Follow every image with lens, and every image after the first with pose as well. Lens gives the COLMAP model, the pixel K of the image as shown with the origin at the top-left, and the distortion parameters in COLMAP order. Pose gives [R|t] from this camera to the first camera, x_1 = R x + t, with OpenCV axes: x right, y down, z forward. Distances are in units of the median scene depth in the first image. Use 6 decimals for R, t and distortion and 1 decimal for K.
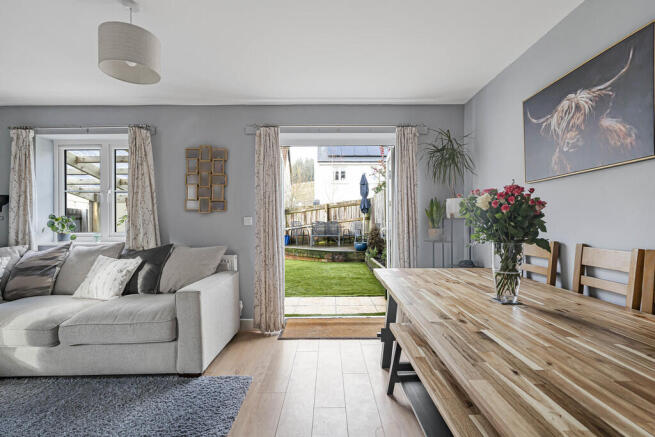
lens RADIAL K [[304.9, 0, 327.5], [0, 304.9, 218.5], [0, 0, 1]] dist [-0.001196, -0.000123]
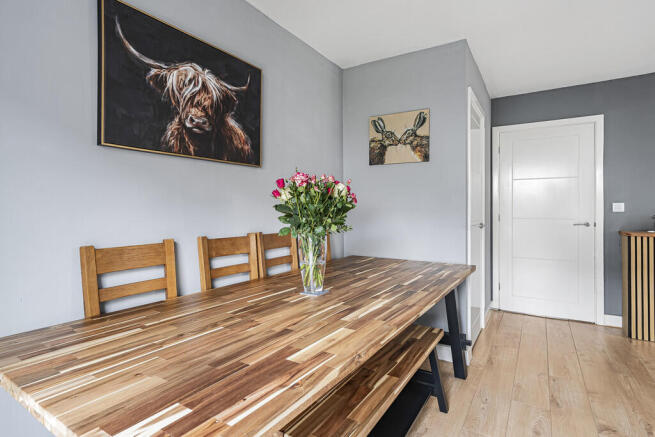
lens RADIAL K [[340.9, 0, 327.5], [0, 340.9, 218.5], [0, 0, 1]] dist [-0.000347, -0.000036]
pose [[-0.846871, -0.005009, 0.531775, -0.022717], [0.001164, 0.999936, 0.011273, 0.012638], [-0.531798, 0.010166, -0.846811, 1.279604]]
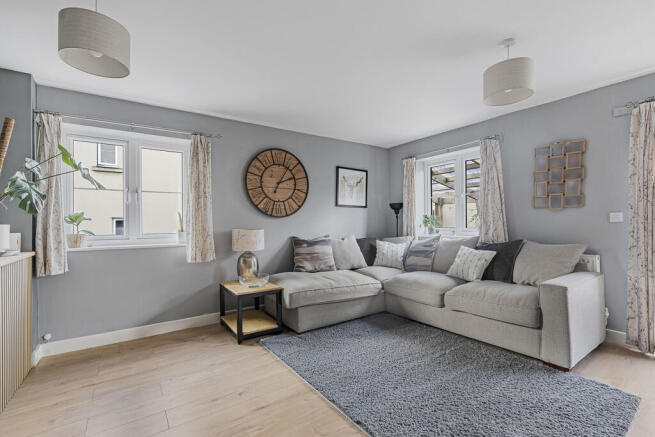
lens RADIAL K [[293.0, 0, 327.5], [0, 293.0, 218.5], [0, 0, 1]] dist [-0.000457, 0.000041]
pose [[0.576668, -0.012389, -0.816885, -0.062601], [0.021466, 0.999770, -0.000009, -0.005775], [0.816697, -0.017530, 0.576801, -0.163707]]
